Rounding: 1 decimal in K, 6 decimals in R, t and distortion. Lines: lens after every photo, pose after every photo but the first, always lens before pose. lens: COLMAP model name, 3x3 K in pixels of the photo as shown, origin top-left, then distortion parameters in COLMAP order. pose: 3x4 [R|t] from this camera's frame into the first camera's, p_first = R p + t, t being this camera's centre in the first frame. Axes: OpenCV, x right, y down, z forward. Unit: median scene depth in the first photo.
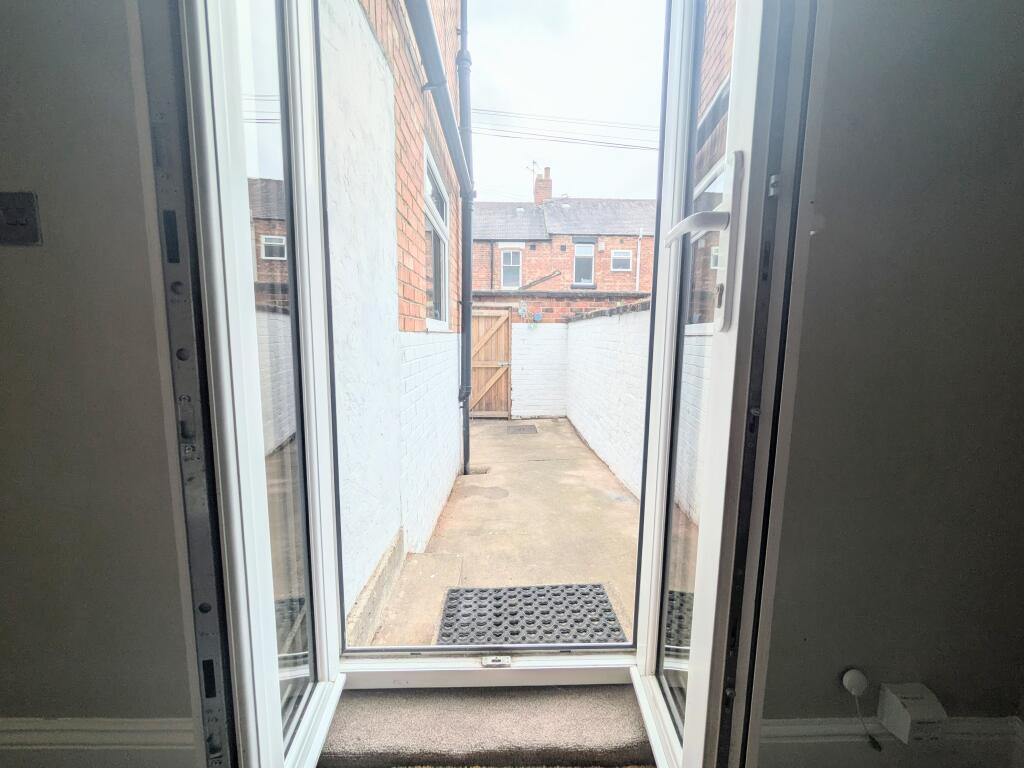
lens RADIAL K [[408.1, 0, 516.2], [0, 408.1, 386.3], [0, 0, 1]] dist [0.000573, -0.000043]
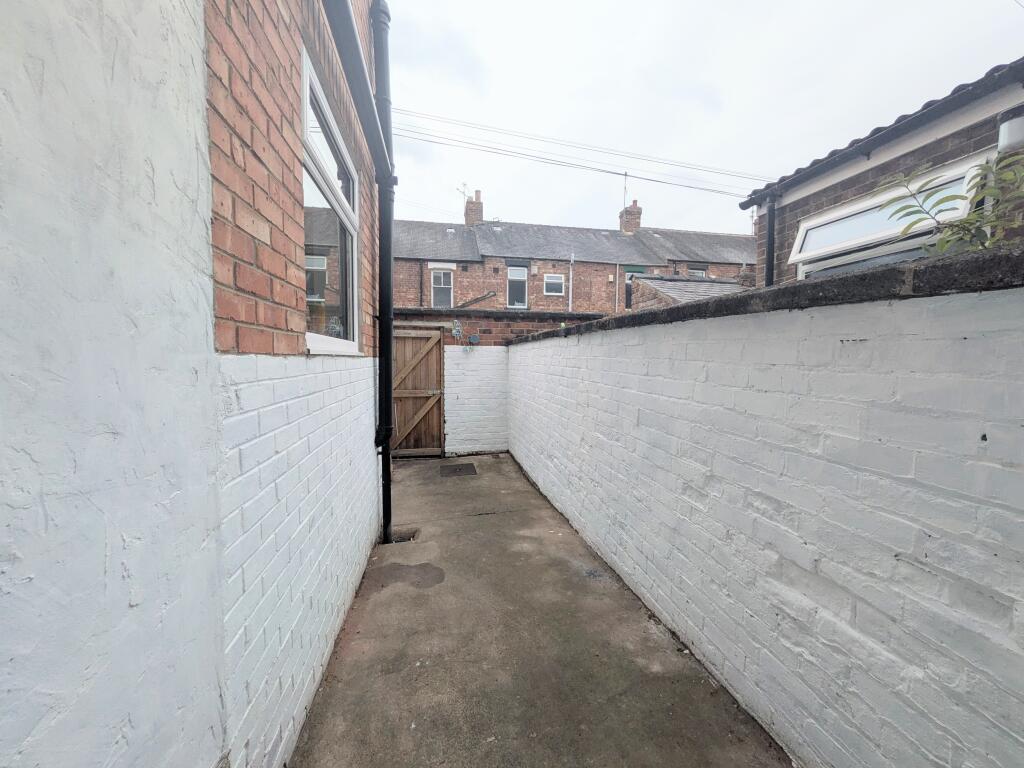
lens RADIAL K [[408.1, 0, 516.2], [0, 408.1, 386.3], [0, 0, 1]] dist [0.000573, -0.000043]
pose [[0.986201, -0.011910, 0.165122, -0.004579], [0.021461, 0.998190, -0.056183, -0.017373], [-0.164154, 0.058951, 0.984672, 0.133844]]
